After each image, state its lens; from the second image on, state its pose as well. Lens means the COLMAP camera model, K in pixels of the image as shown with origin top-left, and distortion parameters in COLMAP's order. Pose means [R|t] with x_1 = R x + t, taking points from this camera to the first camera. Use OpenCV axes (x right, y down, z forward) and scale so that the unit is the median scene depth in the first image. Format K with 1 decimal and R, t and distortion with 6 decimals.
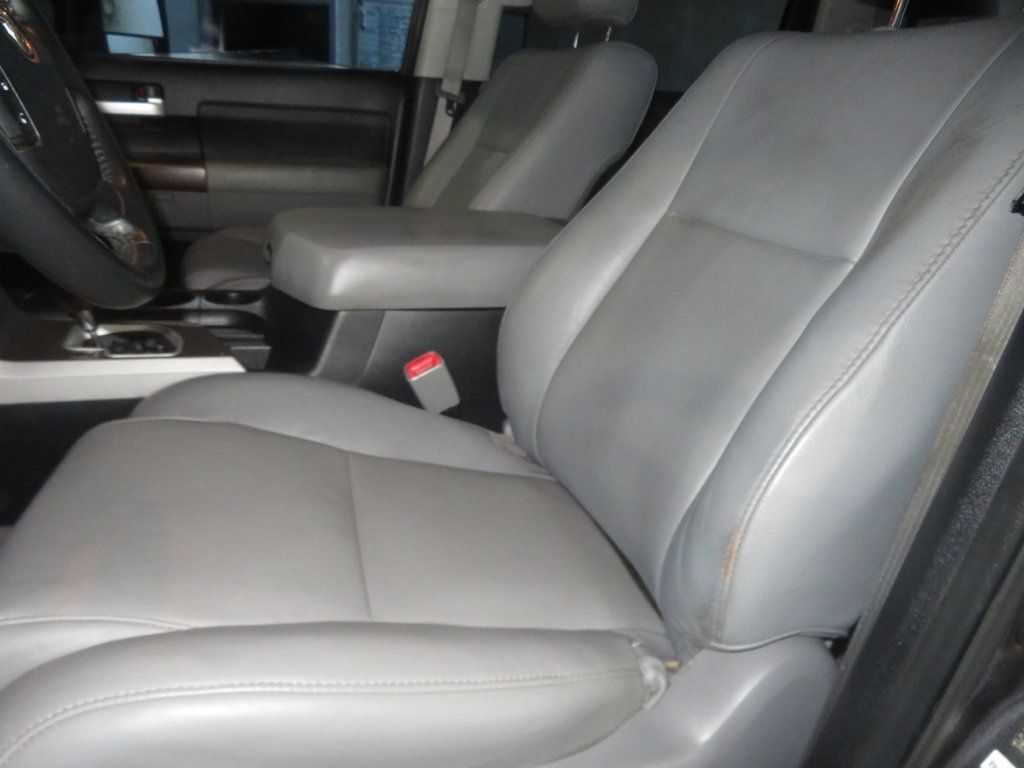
lens RADIAL K [[742.7, 0, 515.2], [0, 742.7, 383.9], [0, 0, 1]] dist [-0.007604, 0.006995]
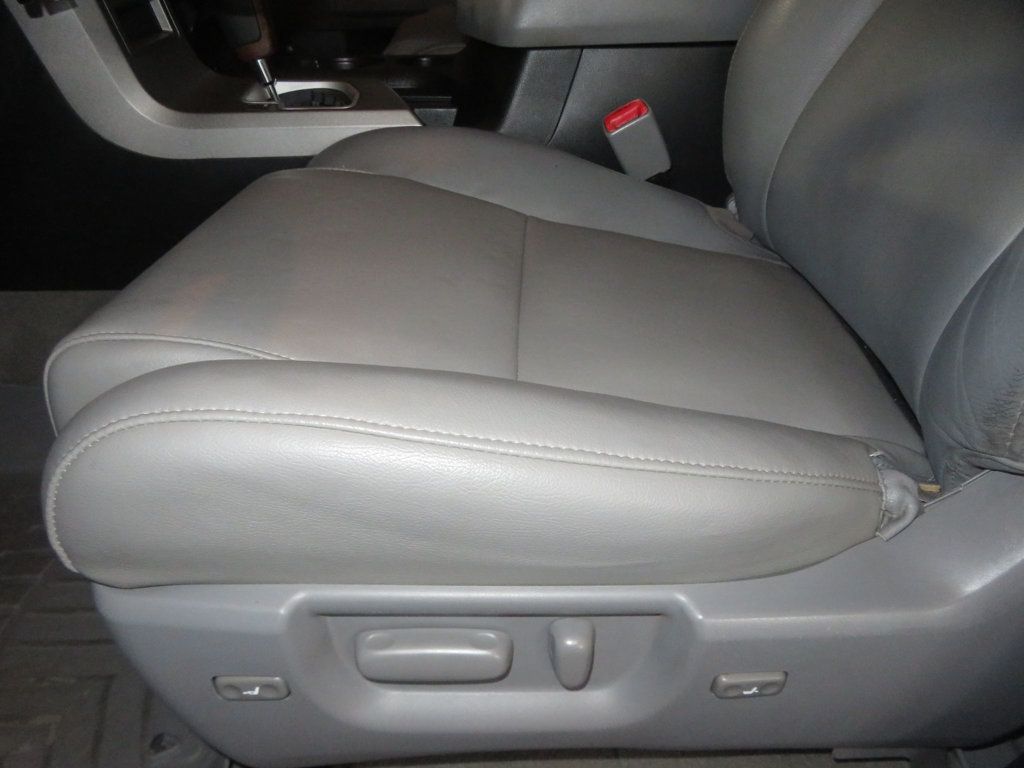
lens RADIAL K [[742.7, 0, 511.1], [0, 742.7, 392.7], [0, 0, 1]] dist [-0.007604, 0.006995]
pose [[0.948041, 0.084406, -0.306749, 0.028790], [-0.016262, 0.975761, 0.218235, 0.093599], [0.317734, -0.201907, 0.926433, 0.158342]]
